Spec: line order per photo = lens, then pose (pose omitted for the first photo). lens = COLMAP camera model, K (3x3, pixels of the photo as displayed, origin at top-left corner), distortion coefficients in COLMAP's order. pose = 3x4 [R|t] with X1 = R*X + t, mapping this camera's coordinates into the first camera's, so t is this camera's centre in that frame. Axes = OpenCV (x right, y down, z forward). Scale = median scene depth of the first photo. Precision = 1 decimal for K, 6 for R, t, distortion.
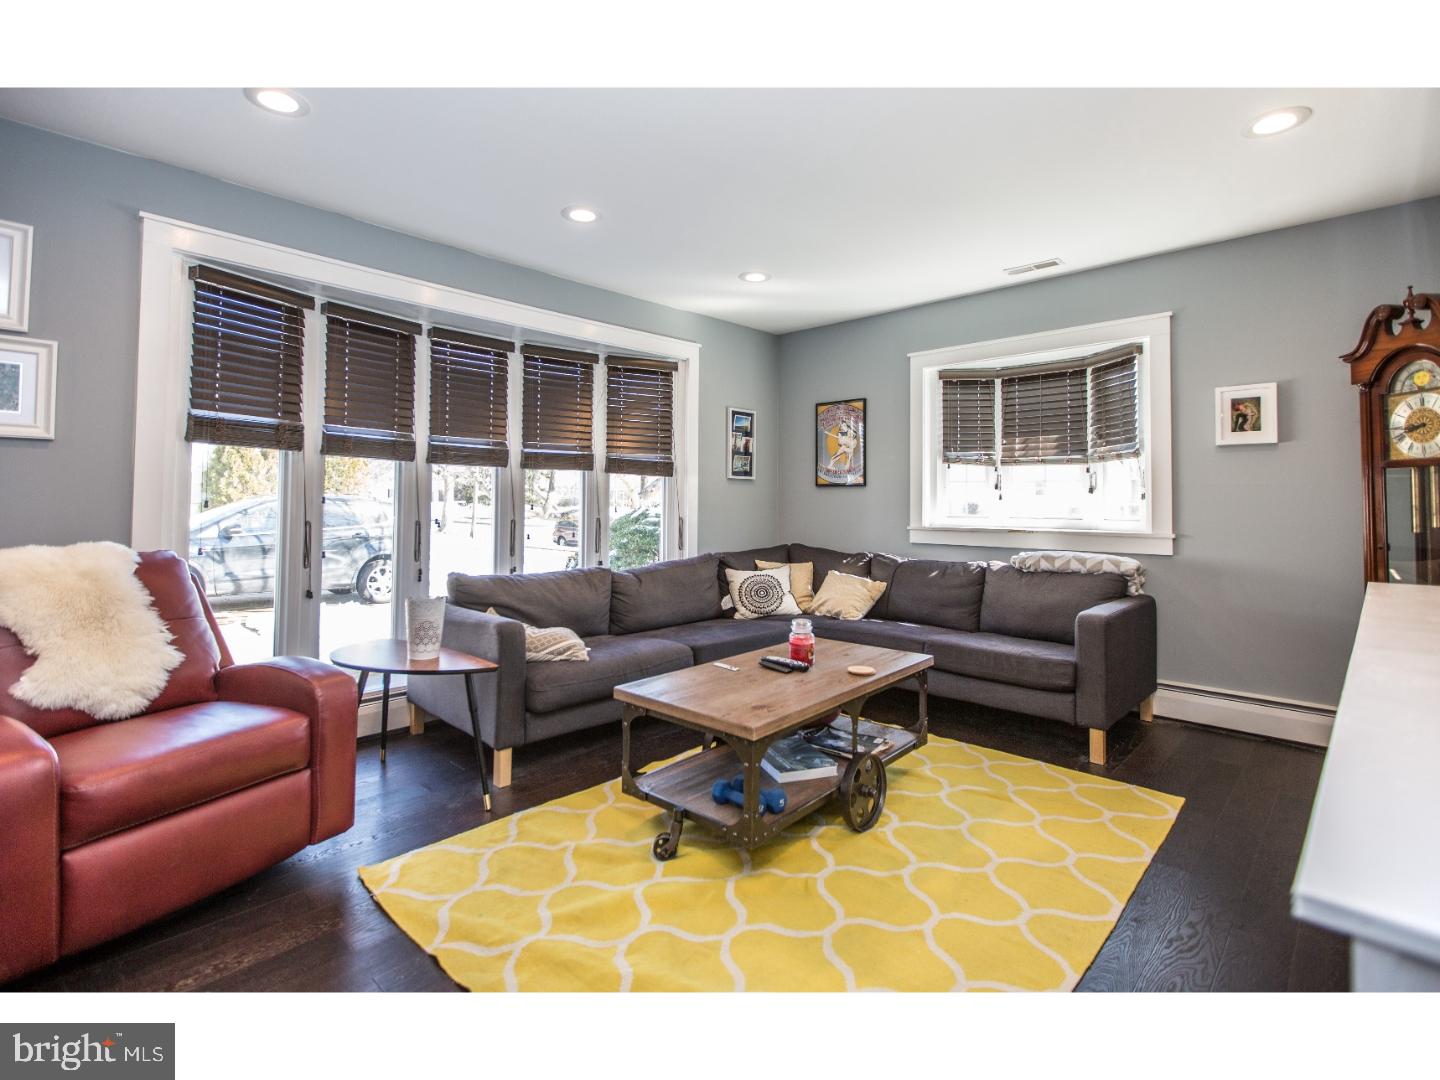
lens RADIAL K [[686.8, 0, 716.6], [0, 686.8, 482.0], [0, 0, 1]] dist [0.001947, 0.000060]
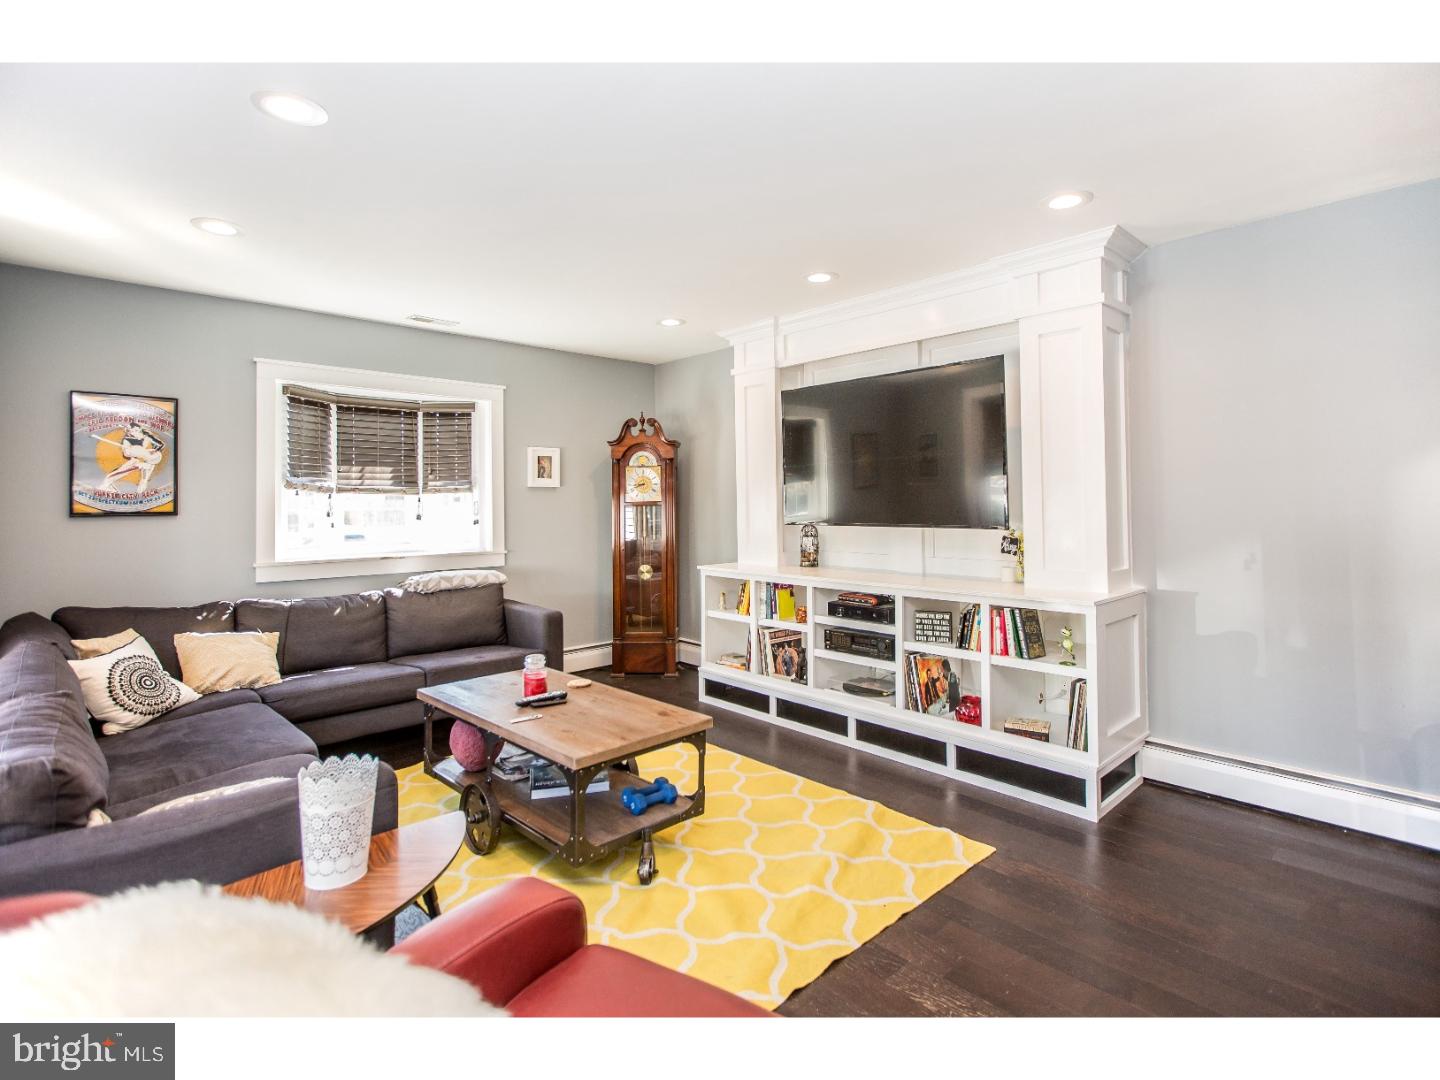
lens RADIAL K [[706.0, 0, 711.5], [0, 706.0, 509.8], [0, 0, 1]] dist [-0.005557, -0.000455]
pose [[0.068882, -0.012289, 0.997549, -0.624556], [-0.020412, 0.999697, 0.013725, -0.028336], [-0.997416, -0.021307, 0.068611, 0.445580]]
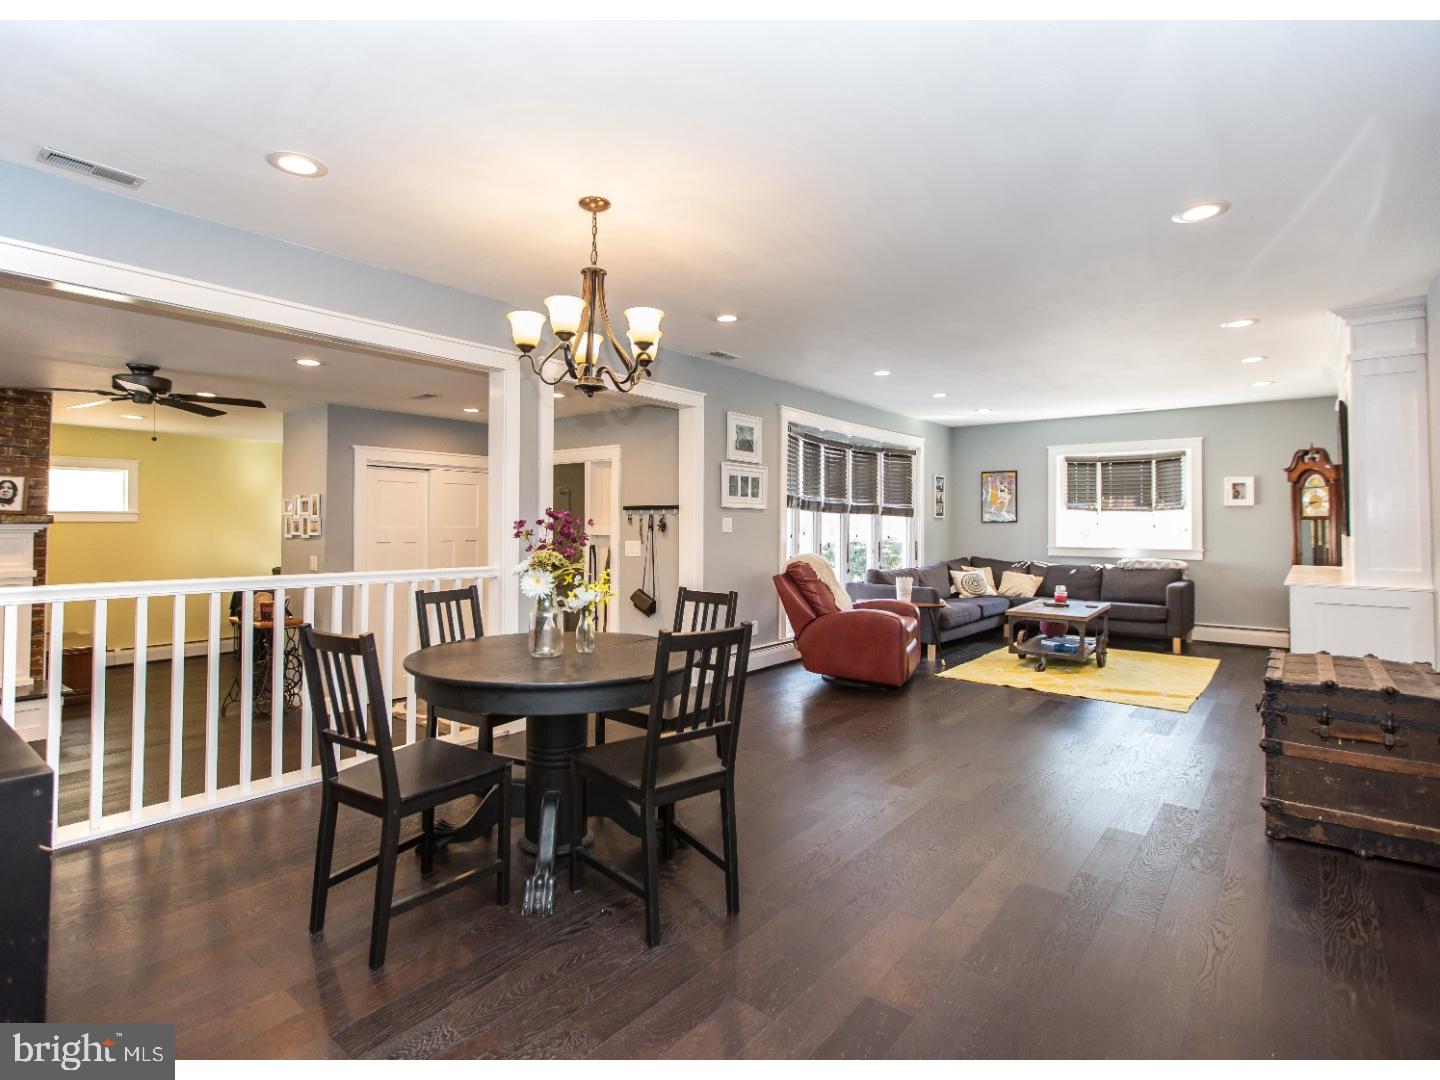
lens RADIAL K [[706.0, 0, 711.5], [0, 706.0, 509.8], [0, 0, 1]] dist [-0.005557, -0.000455]
pose [[0.997595, 0.002582, 0.069269, -0.803581], [-0.003197, 0.999956, 0.008777, -0.046720], [-0.069244, -0.008977, 0.997559, -0.838745]]
